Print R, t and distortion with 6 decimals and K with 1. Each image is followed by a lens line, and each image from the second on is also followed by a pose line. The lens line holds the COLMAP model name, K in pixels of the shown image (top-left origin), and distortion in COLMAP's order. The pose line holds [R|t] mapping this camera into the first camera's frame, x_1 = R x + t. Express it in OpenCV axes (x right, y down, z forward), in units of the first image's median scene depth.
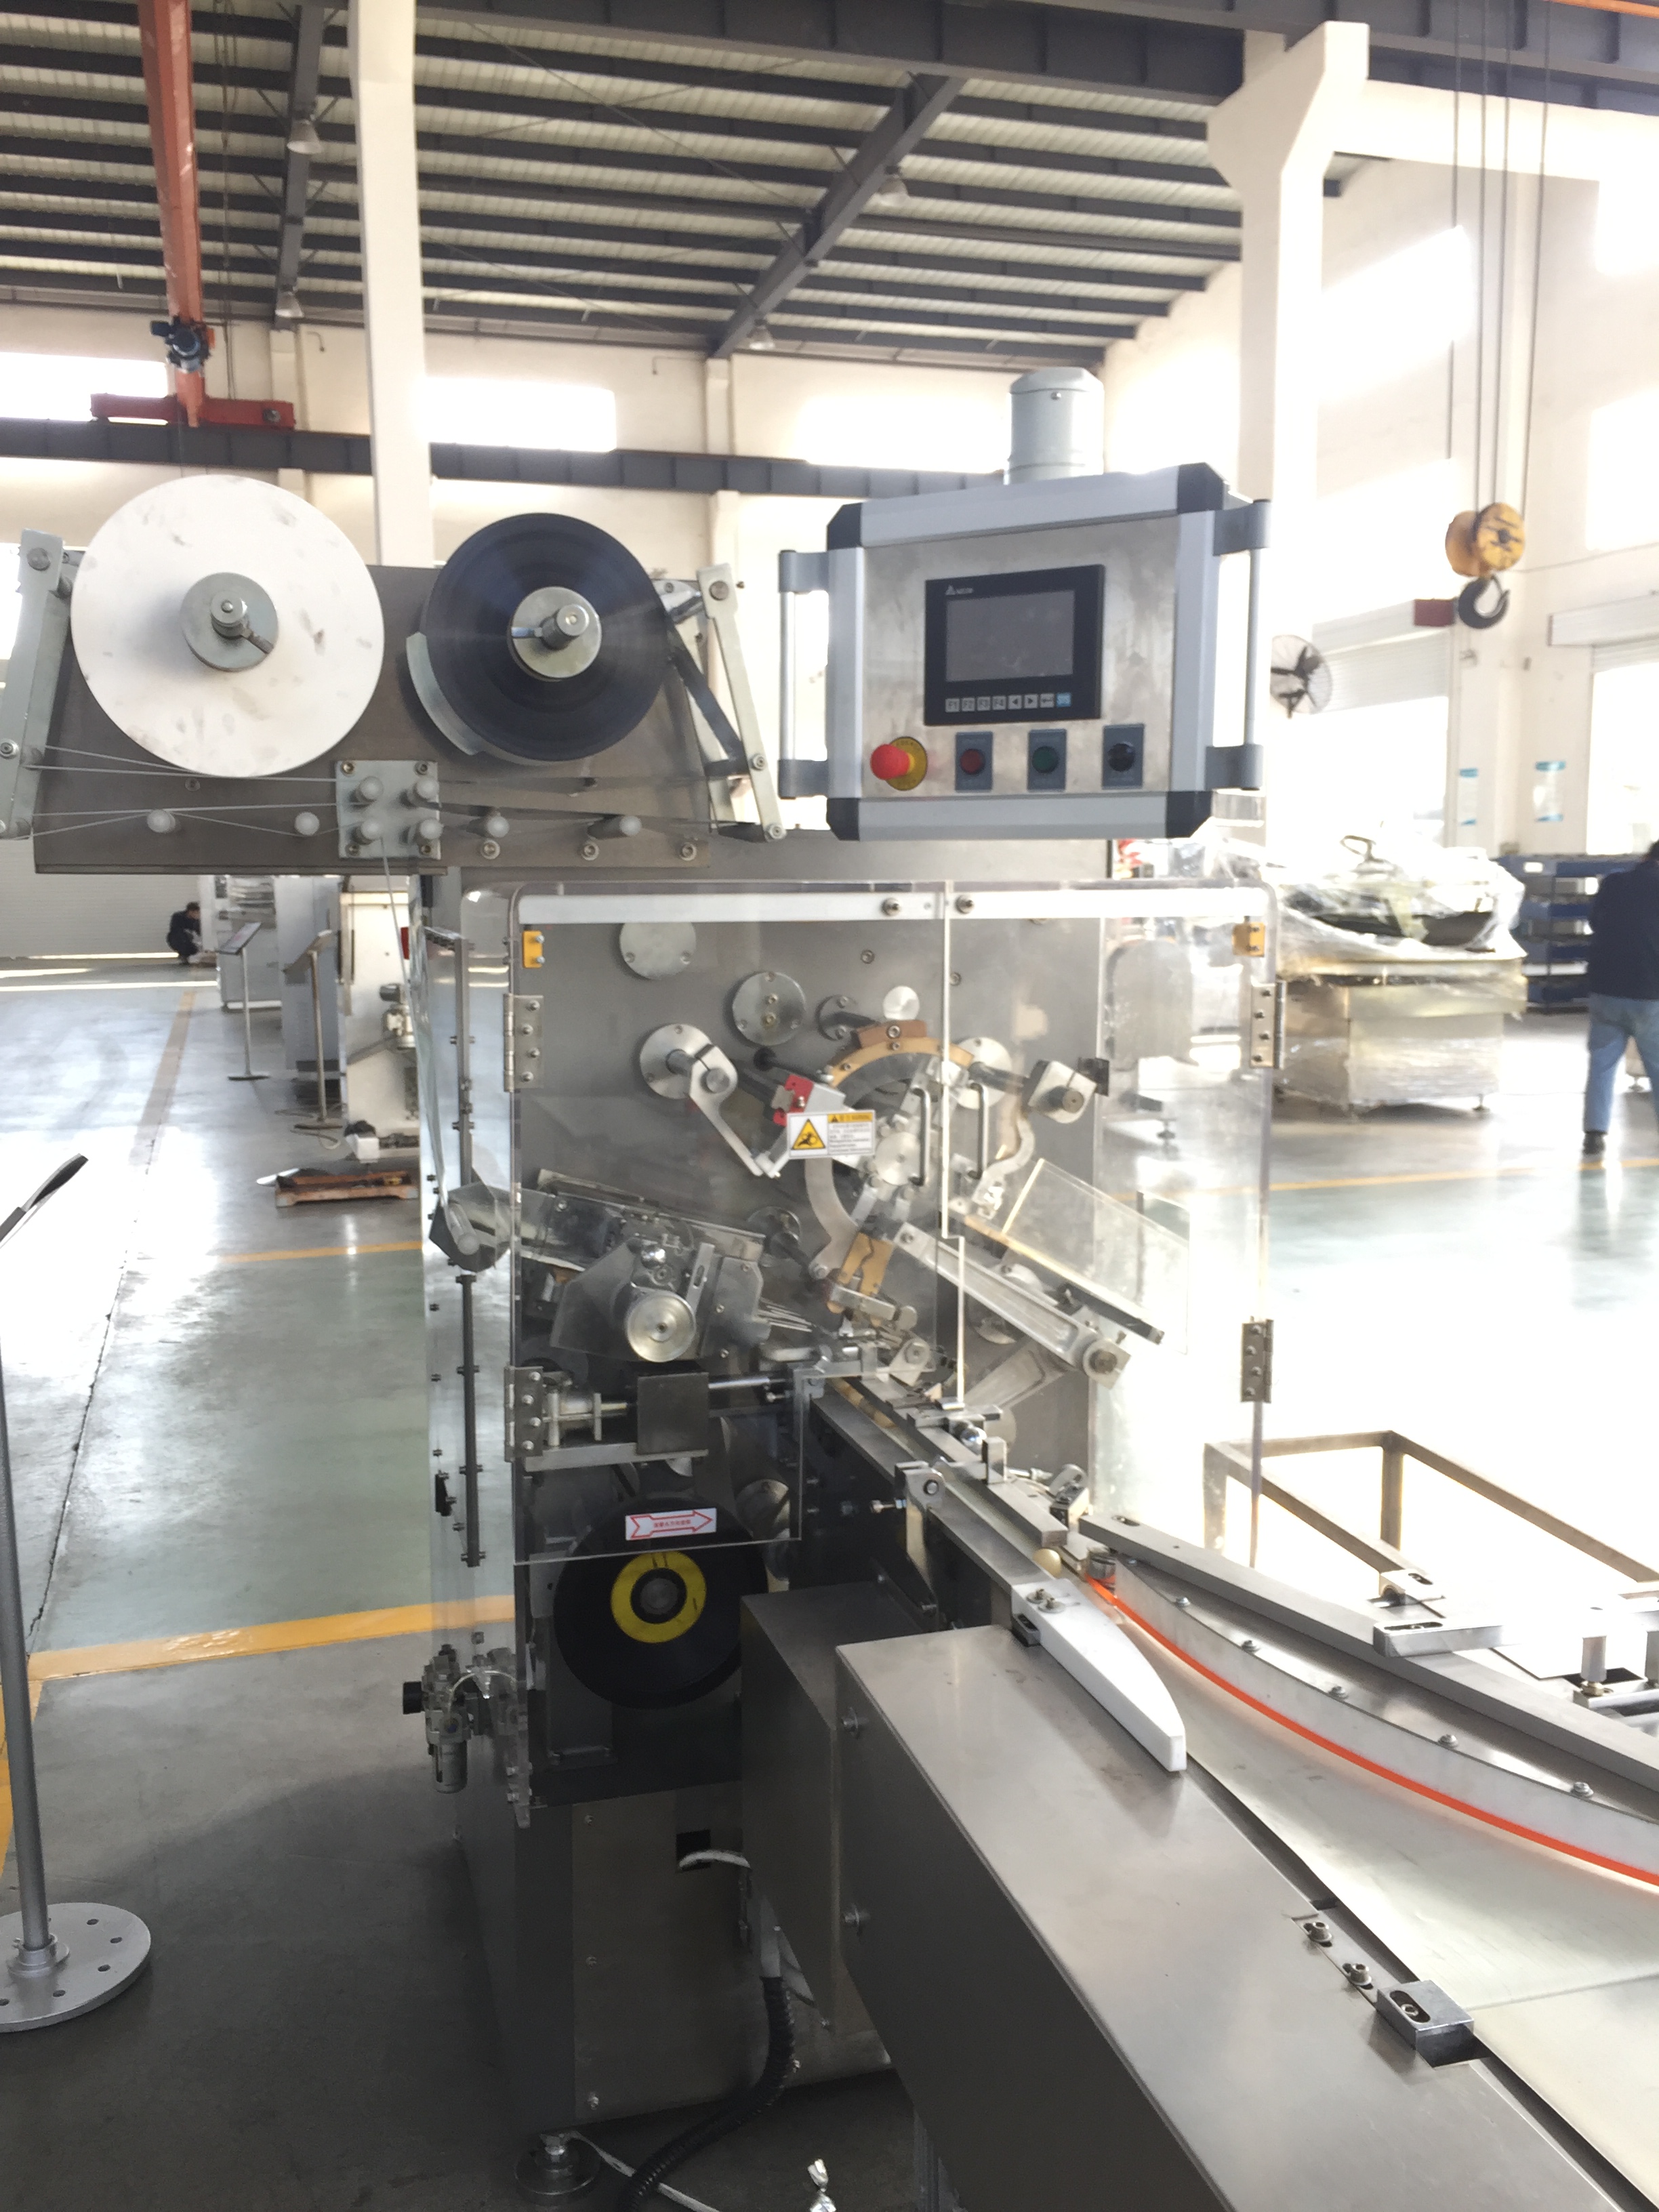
lens RADIAL K [[1909.7, 0, 823.4], [0, 1909.7, 1104.5], [0, 0, 1]] dist [0.064439, 0.004038]
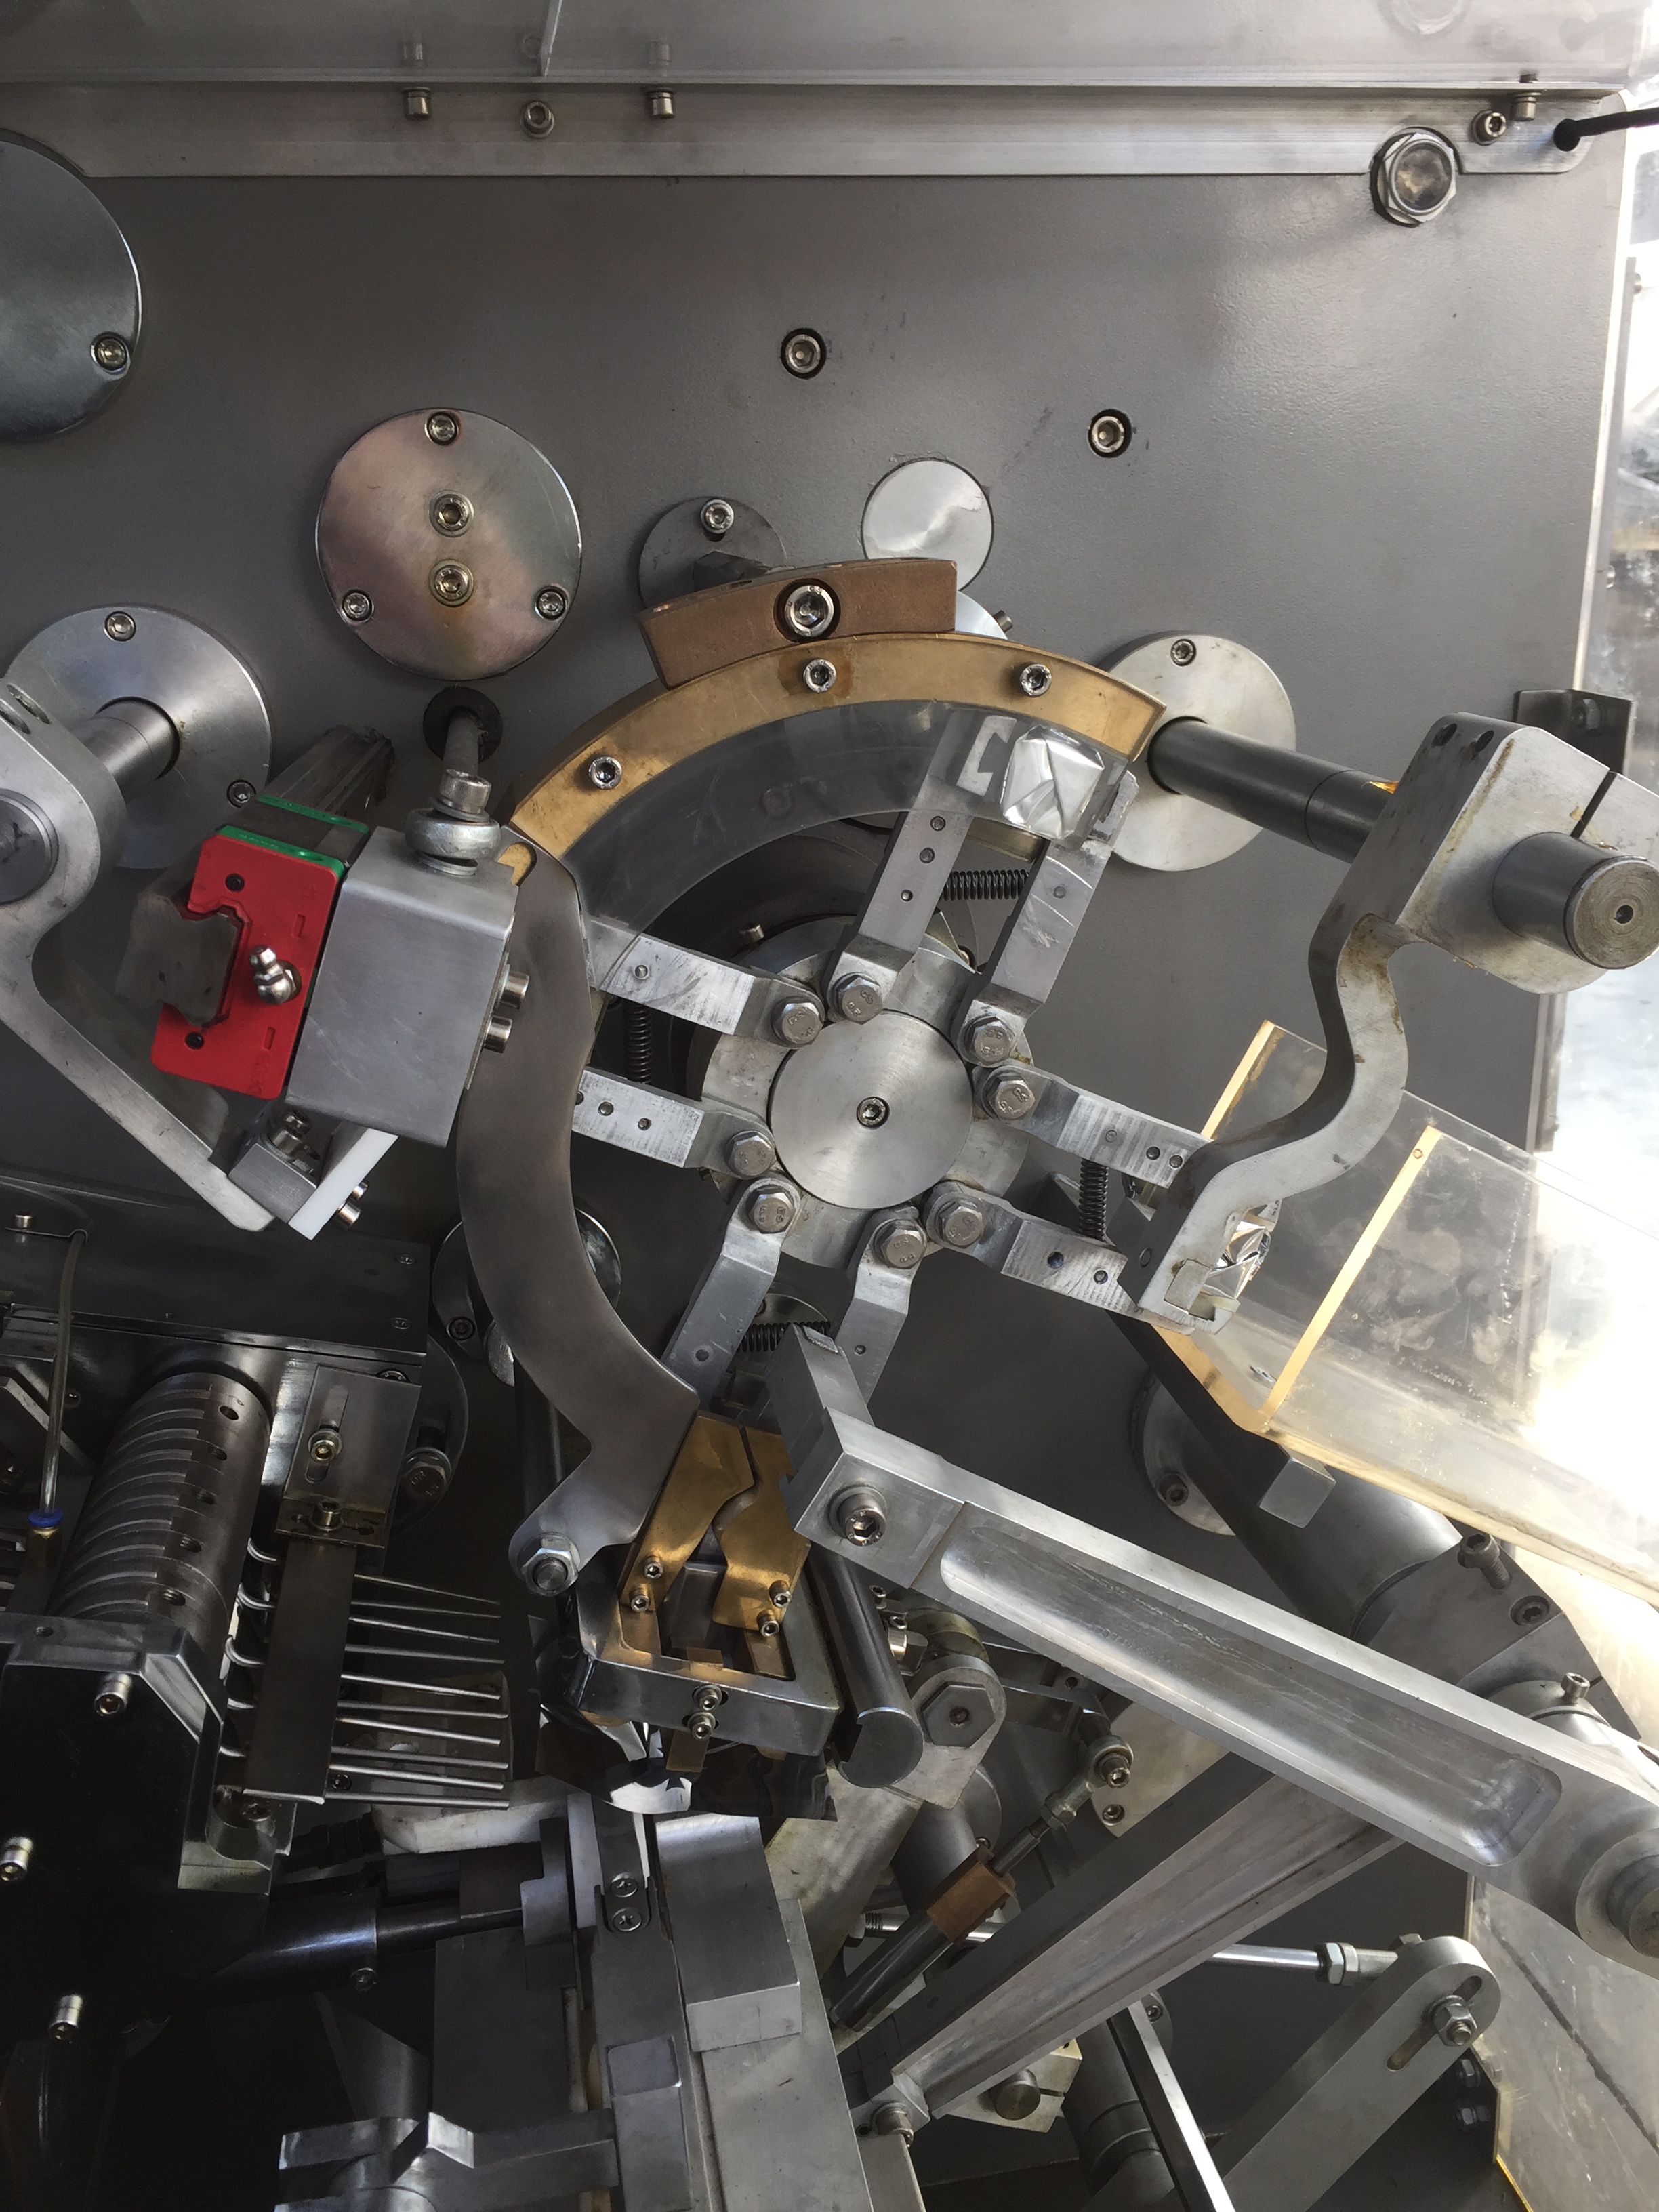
lens RADIAL K [[1909.7, 0, 823.5], [0, 1909.7, 1109.7], [0, 0, 1]] dist [0.064439, 0.004038]
pose [[0.993955, 0.002684, -0.109759, 0.063030], [0.018601, 0.981133, 0.192438, -0.023262], [0.108205, -0.193316, 0.975152, 0.746916]]
